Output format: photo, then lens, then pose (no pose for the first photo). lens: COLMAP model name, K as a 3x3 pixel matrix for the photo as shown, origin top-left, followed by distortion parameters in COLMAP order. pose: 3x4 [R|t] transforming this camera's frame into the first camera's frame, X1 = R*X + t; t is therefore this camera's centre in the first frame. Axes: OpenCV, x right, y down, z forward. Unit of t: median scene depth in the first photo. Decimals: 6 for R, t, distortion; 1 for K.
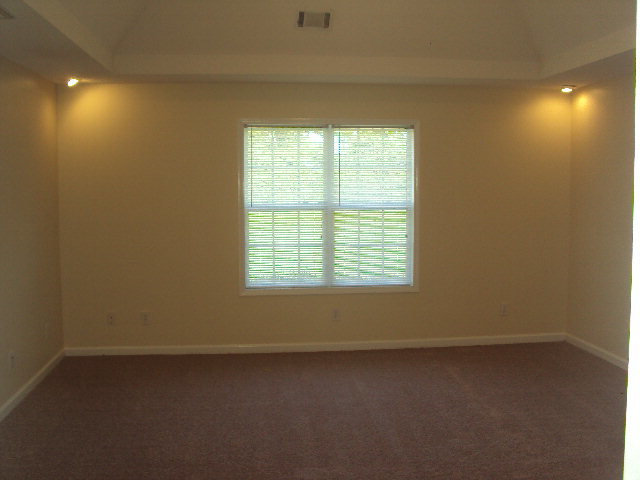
lens RADIAL K [[681.5, 0, 318.1], [0, 681.5, 230.5], [0, 0, 1]] dist [-0.207719, 0.226653]
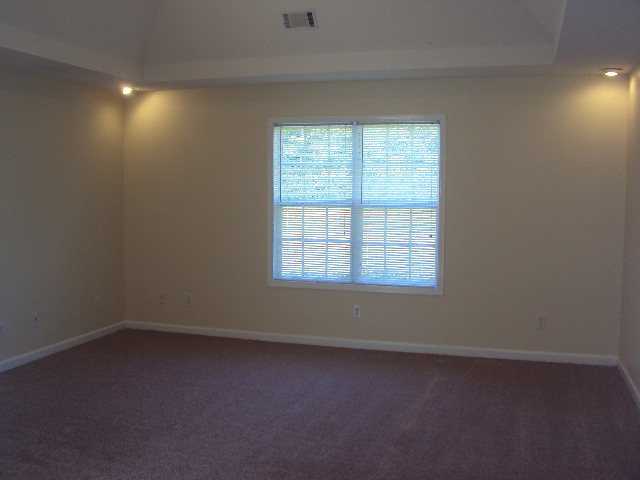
lens RADIAL K [[681.5, 0, 318.1], [0, 681.5, 230.5], [0, 0, 1]] dist [-0.207719, 0.226653]
pose [[0.914213, 0.036301, -0.403605, 0.375225], [-0.035808, 0.999320, 0.008770, -0.002424], [0.403649, 0.006435, 0.914891, 0.064050]]
